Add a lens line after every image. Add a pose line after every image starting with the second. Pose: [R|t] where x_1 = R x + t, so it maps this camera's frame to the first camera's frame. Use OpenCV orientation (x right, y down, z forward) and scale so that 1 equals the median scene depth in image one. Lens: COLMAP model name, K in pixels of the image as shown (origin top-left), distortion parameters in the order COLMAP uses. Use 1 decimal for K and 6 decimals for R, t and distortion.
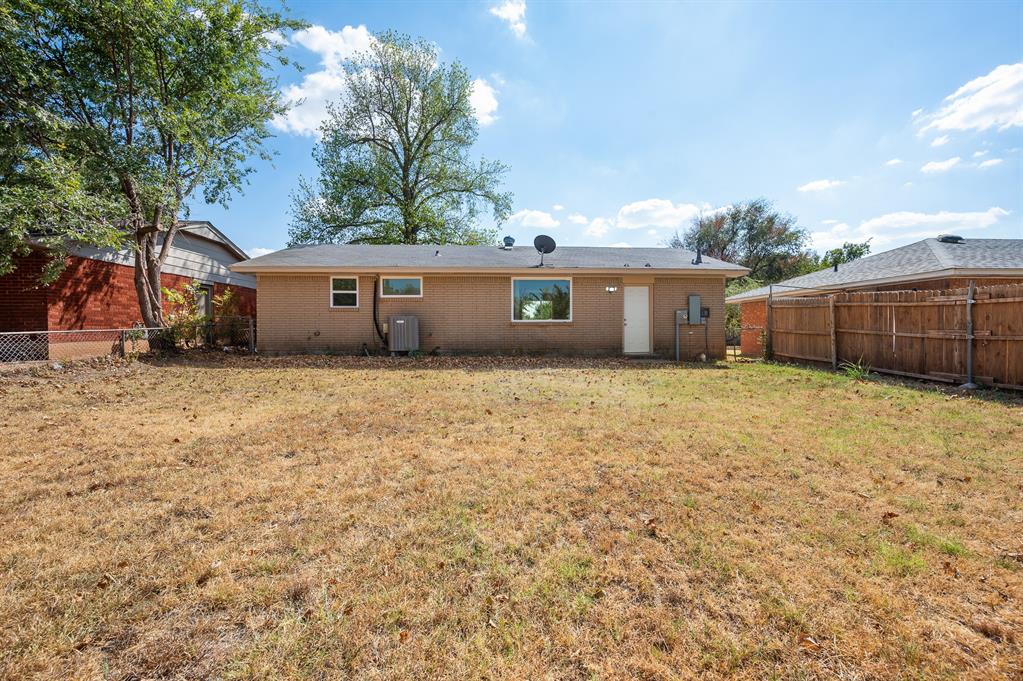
lens RADIAL K [[411.1, 0, 516.6], [0, 411.1, 336.3], [0, 0, 1]] dist [0.001122, 0.000274]
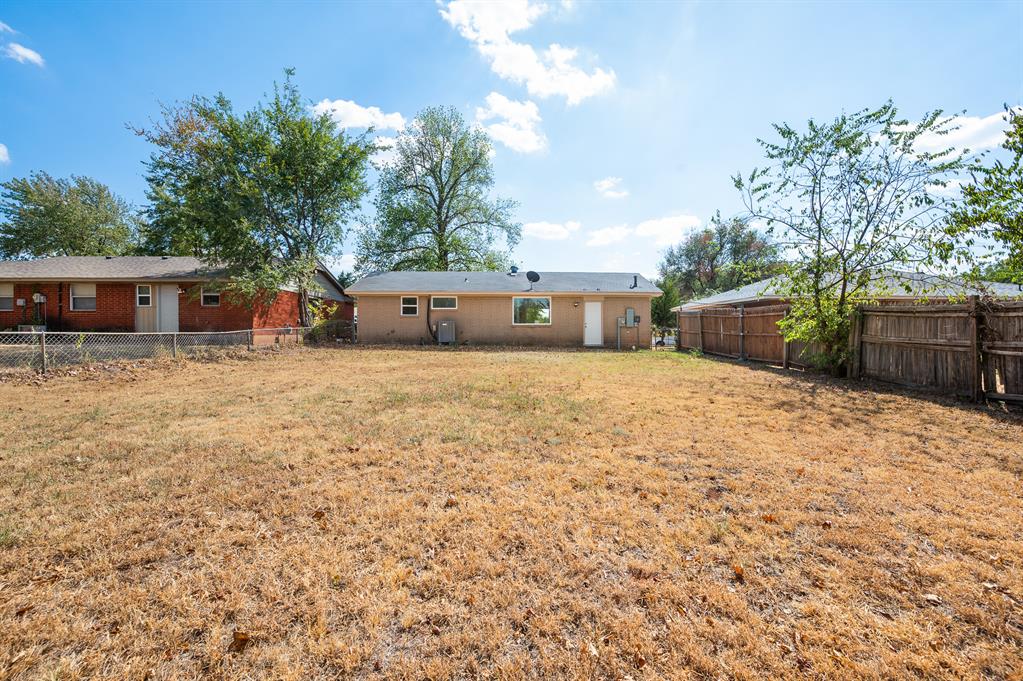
lens RADIAL K [[411.1, 0, 518.9], [0, 411.1, 340.7], [0, 0, 1]] dist [0.001122, 0.000274]
pose [[0.999050, 0.006011, -0.043164, 0.078298], [-0.005682, 0.999954, 0.007743, 0.013518], [0.043208, -0.007490, 0.999038, -0.568542]]
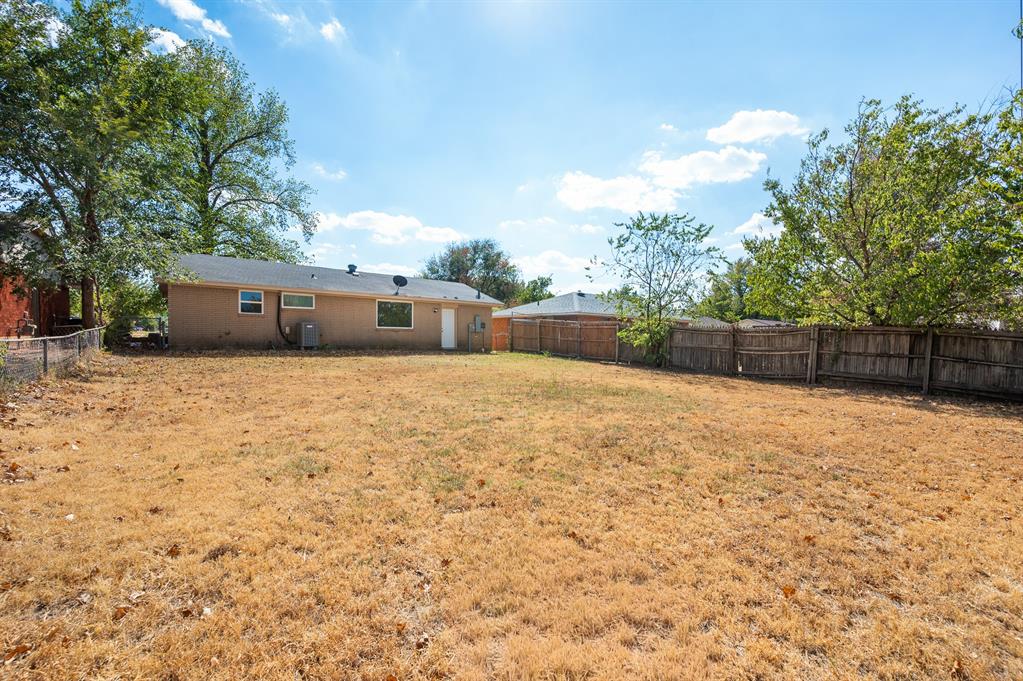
lens RADIAL K [[411.1, 0, 522.5], [0, 411.1, 337.7], [0, 0, 1]] dist [0.001122, 0.000274]
pose [[0.802258, 0.012263, 0.596851, -0.480706], [-0.012059, 0.999918, -0.004334, 0.001693], [-0.596855, -0.003720, 0.802340, -0.558648]]
